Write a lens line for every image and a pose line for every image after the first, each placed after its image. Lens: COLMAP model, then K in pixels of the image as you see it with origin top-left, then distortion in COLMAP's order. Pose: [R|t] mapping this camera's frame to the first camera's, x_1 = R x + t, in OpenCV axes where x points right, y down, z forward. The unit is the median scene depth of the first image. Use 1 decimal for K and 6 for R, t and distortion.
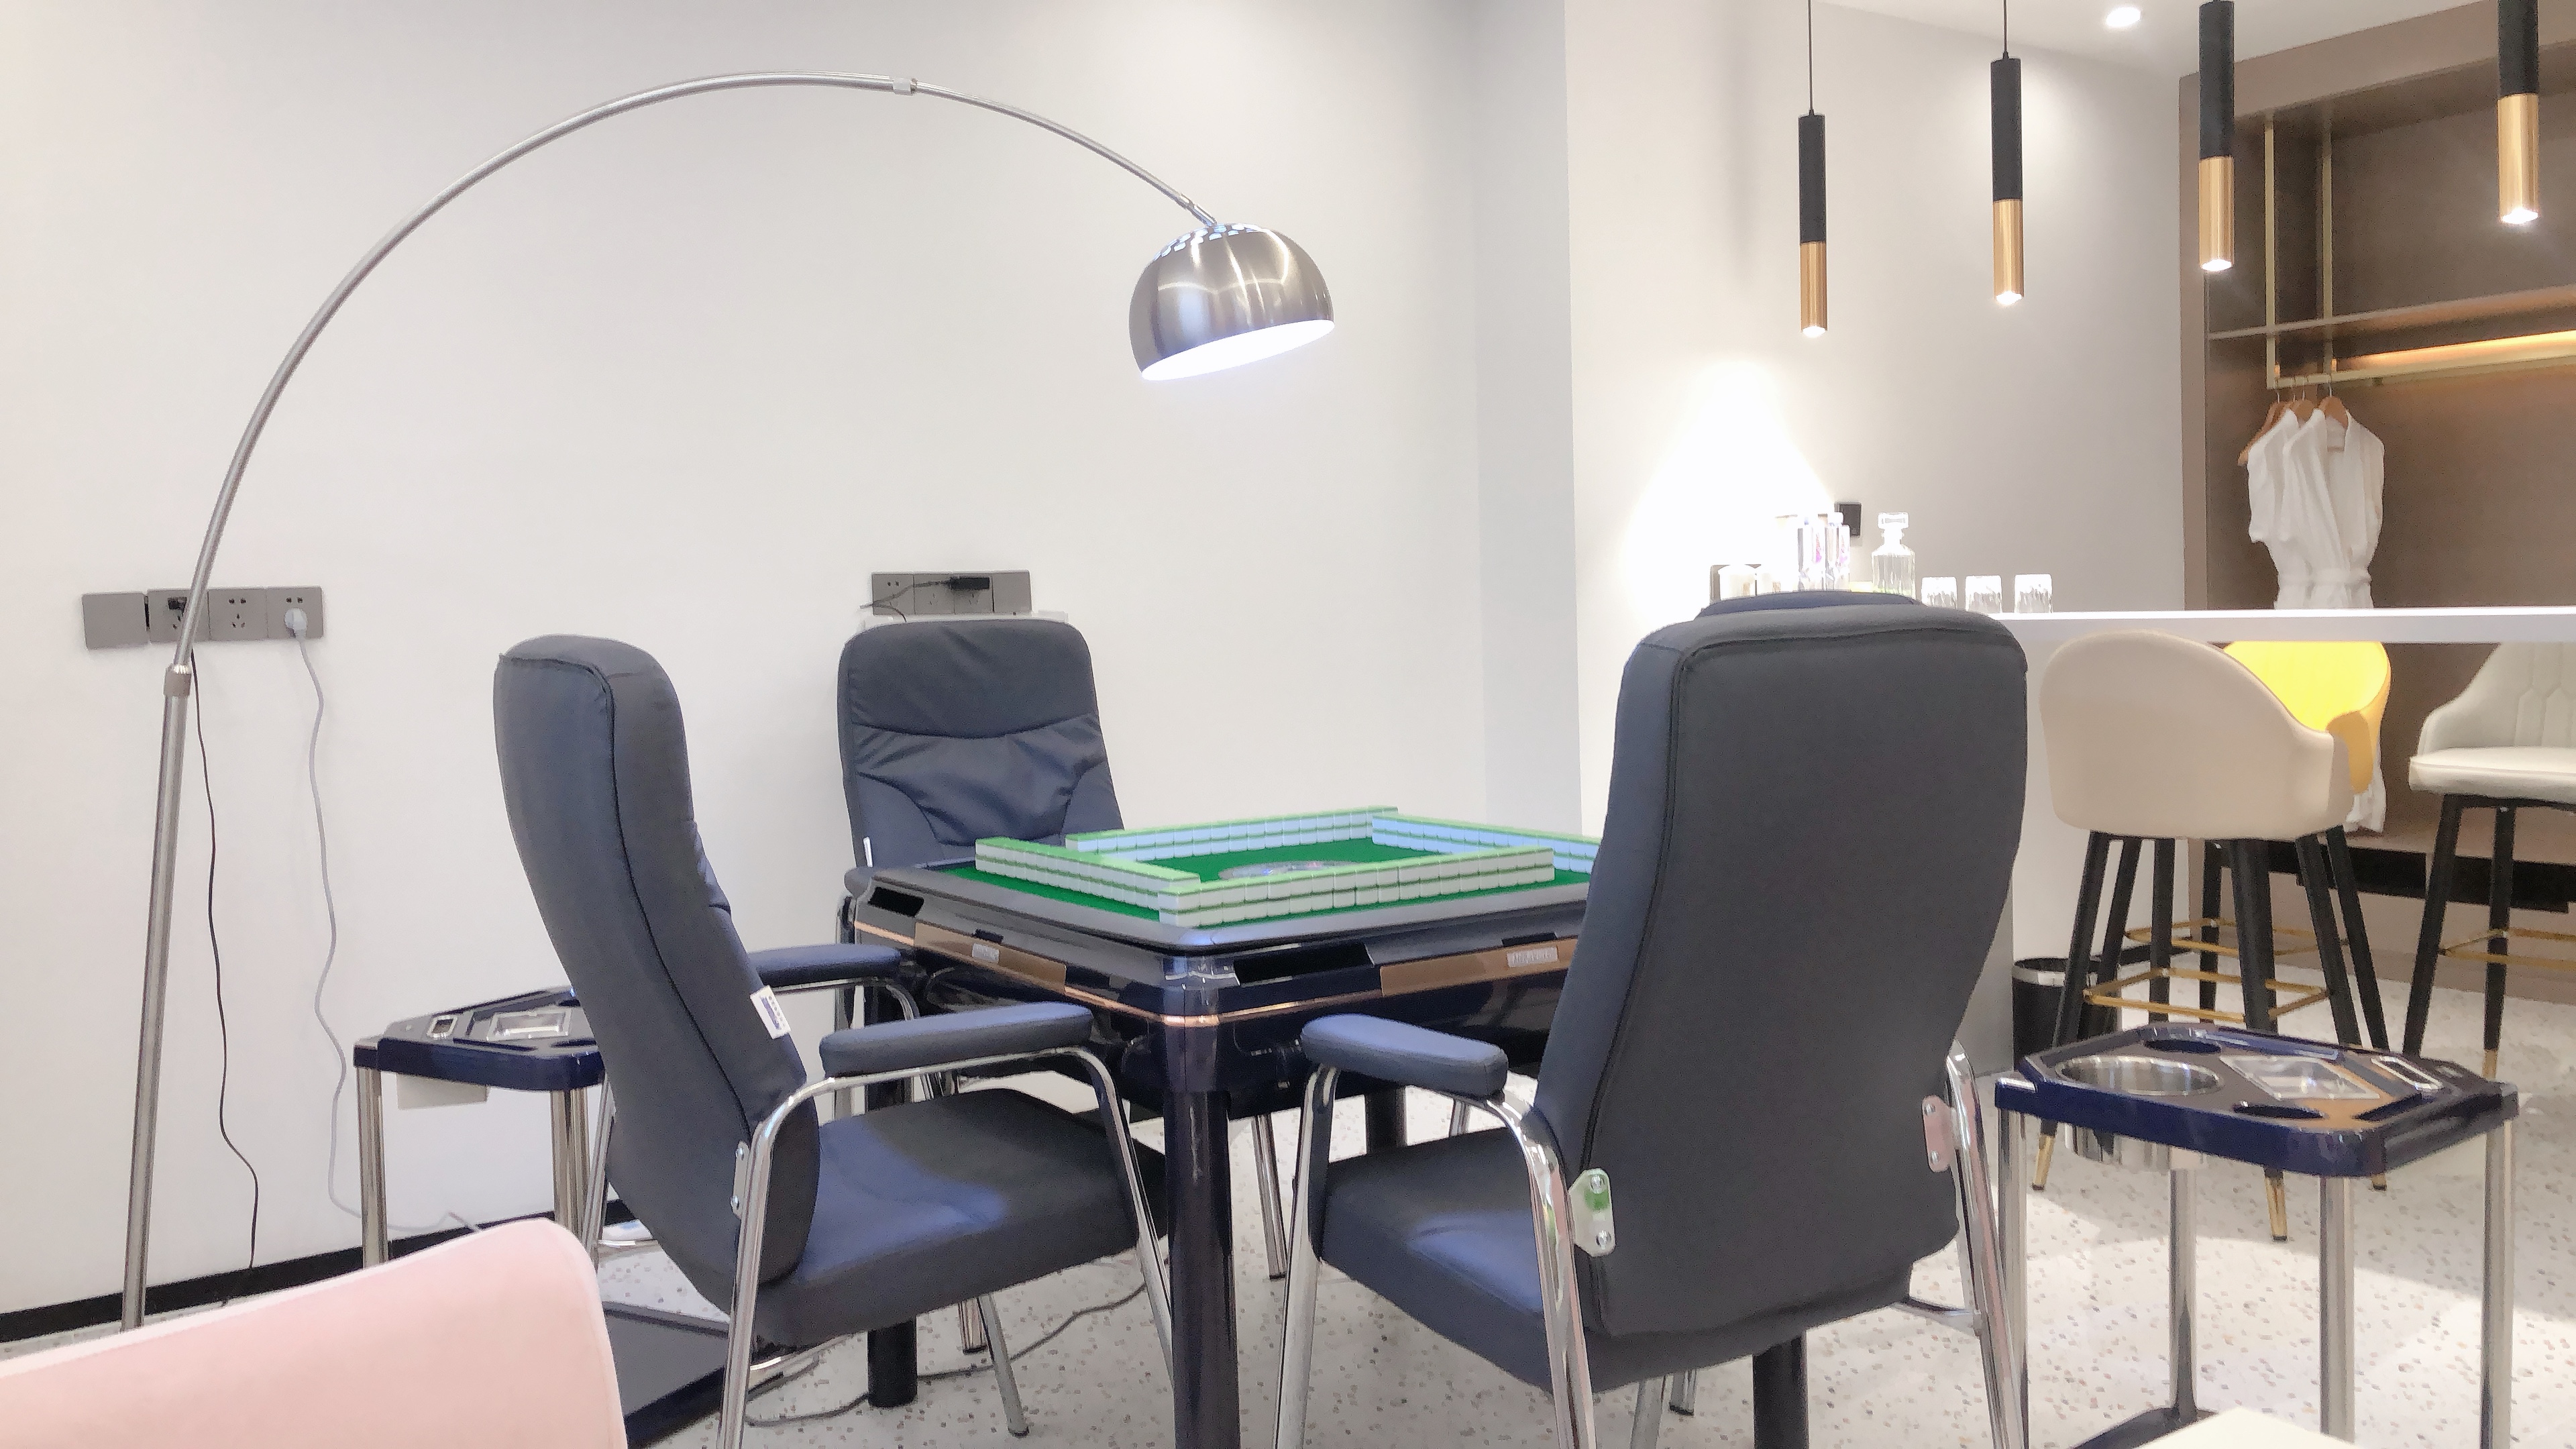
lens RADIAL K [[1989.0, 0, 1273.5], [0, 1989.0, 696.8], [0, 0, 1]] dist [0.070645, -0.067737]
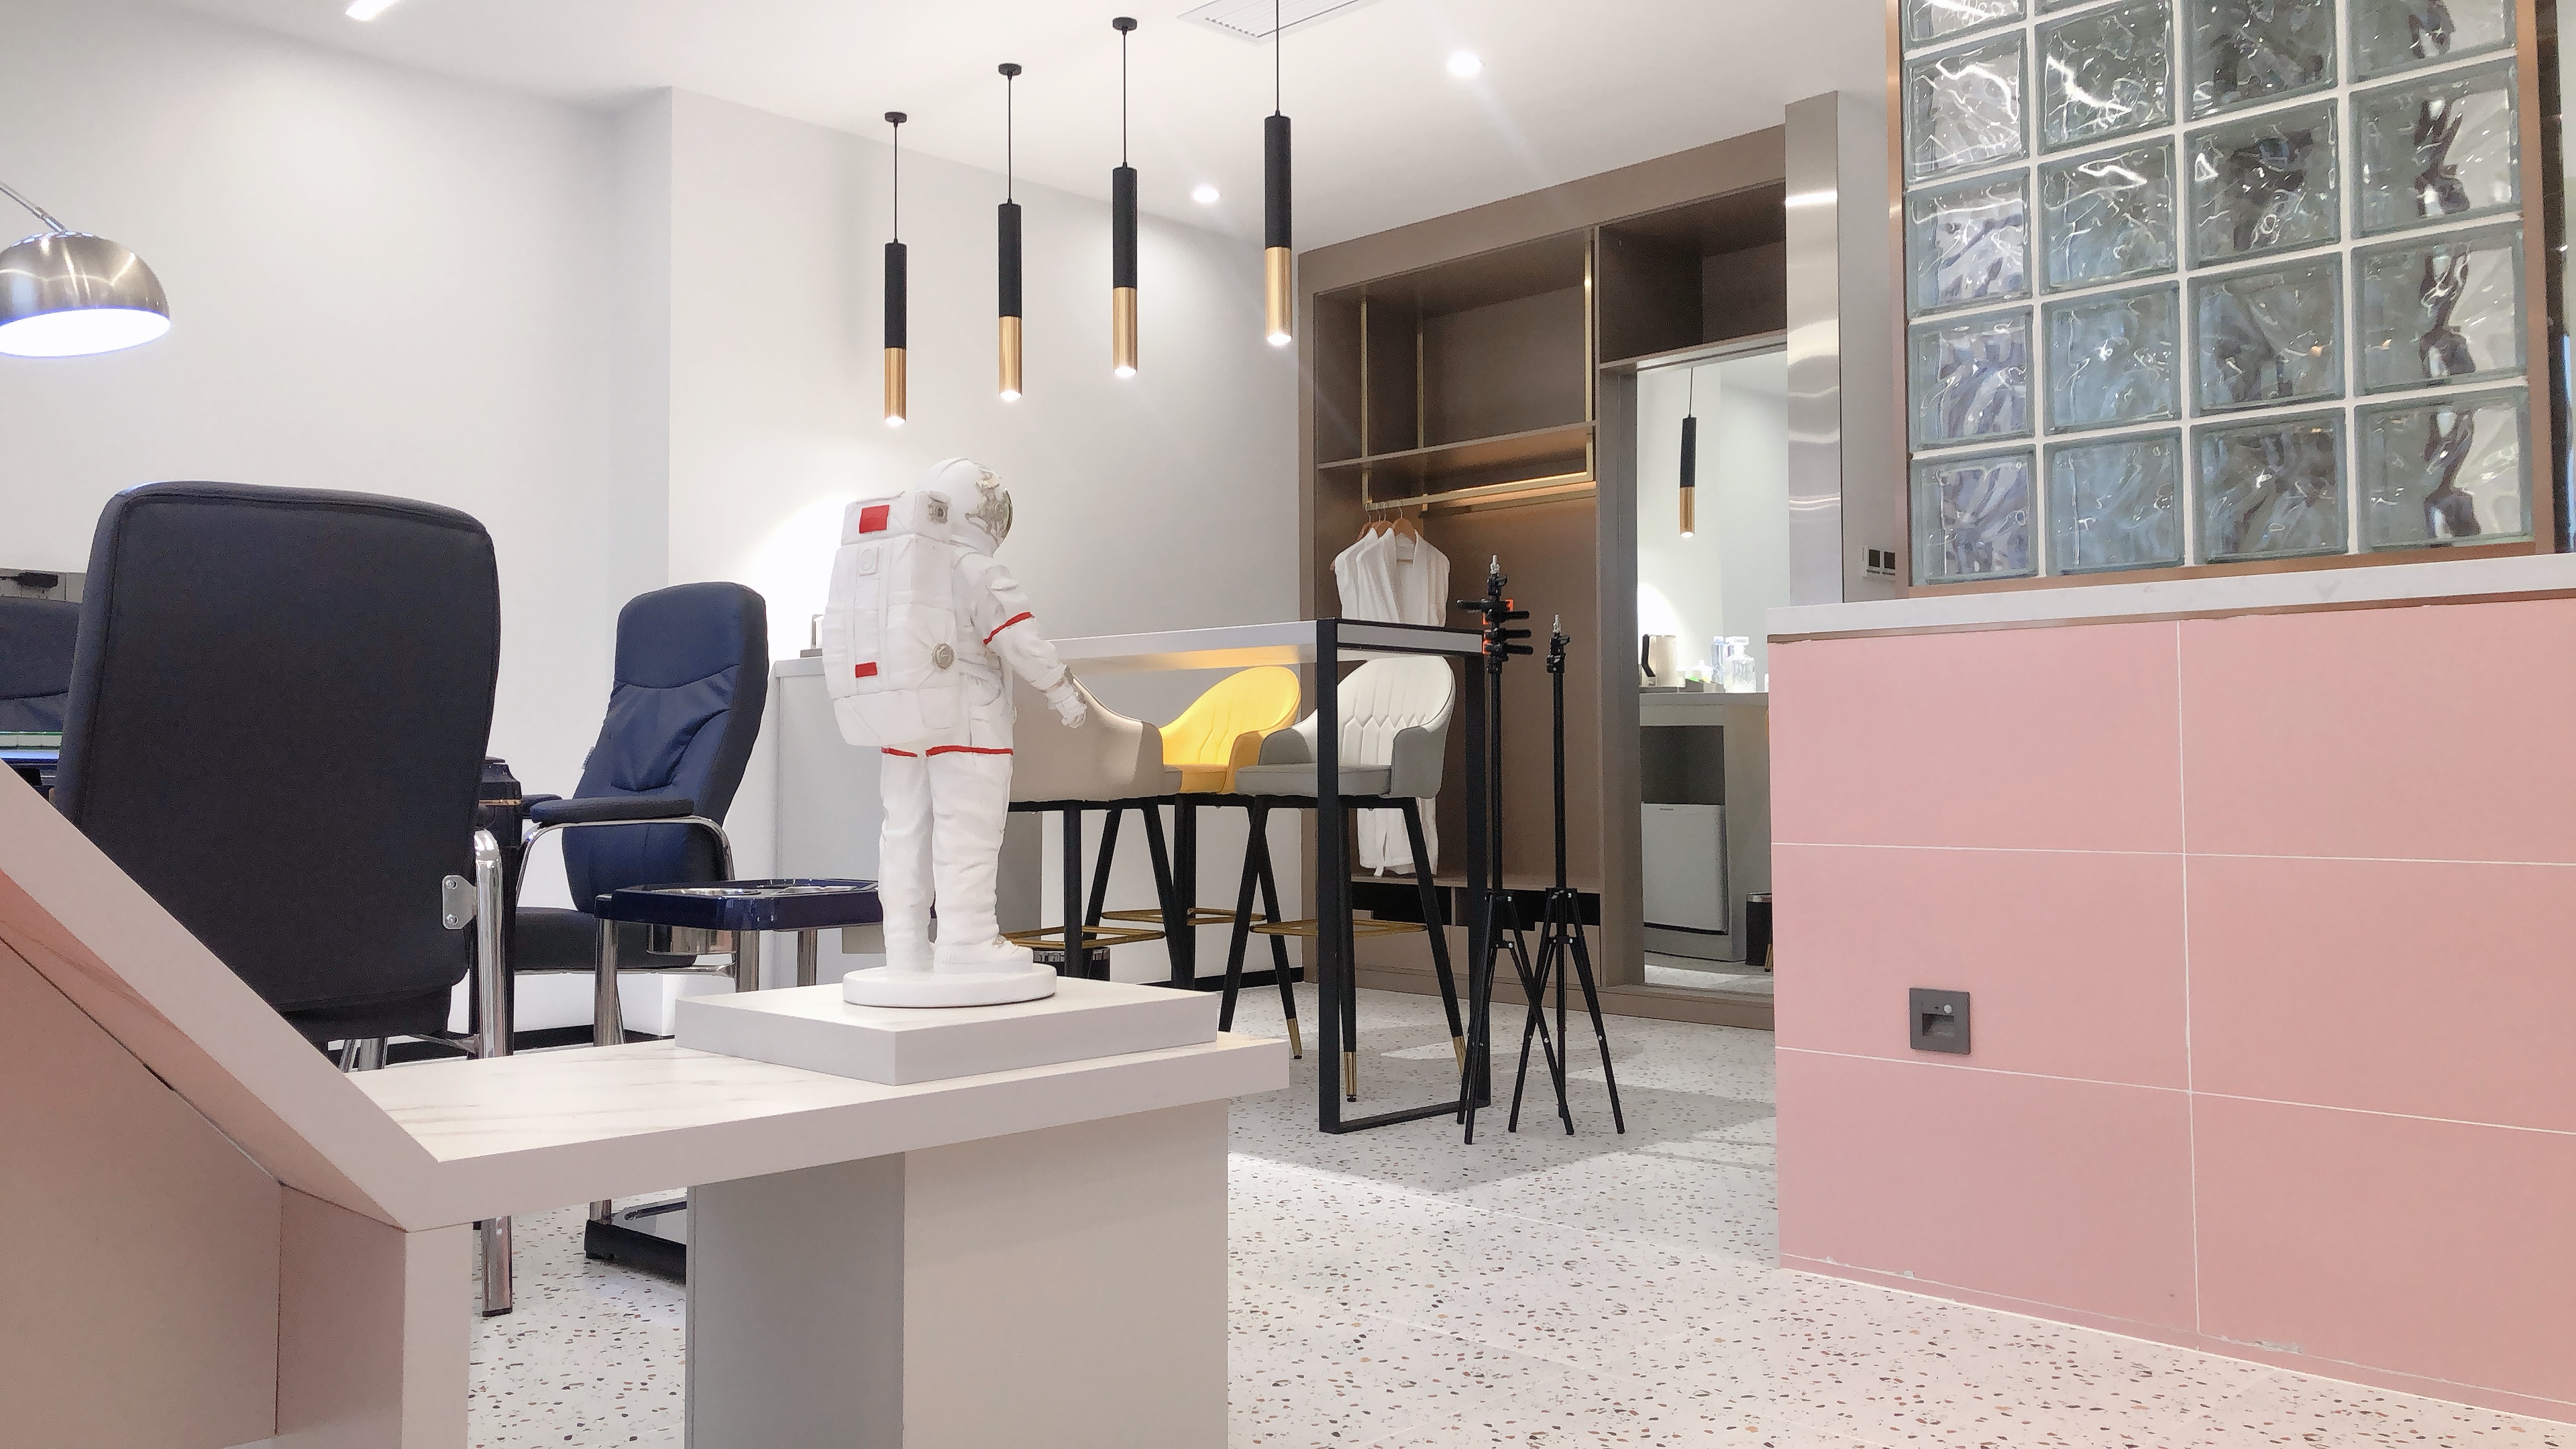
lens RADIAL K [[1989.0, 0, 1305.1], [0, 1989.0, 679.0], [0, 0, 1]] dist [0.070645, -0.067737]
pose [[0.978049, 0.033200, 0.205715, 0.314568], [-0.012842, 0.994953, -0.099519, 0.101218], [-0.207981, 0.094693, 0.973538, -0.228893]]
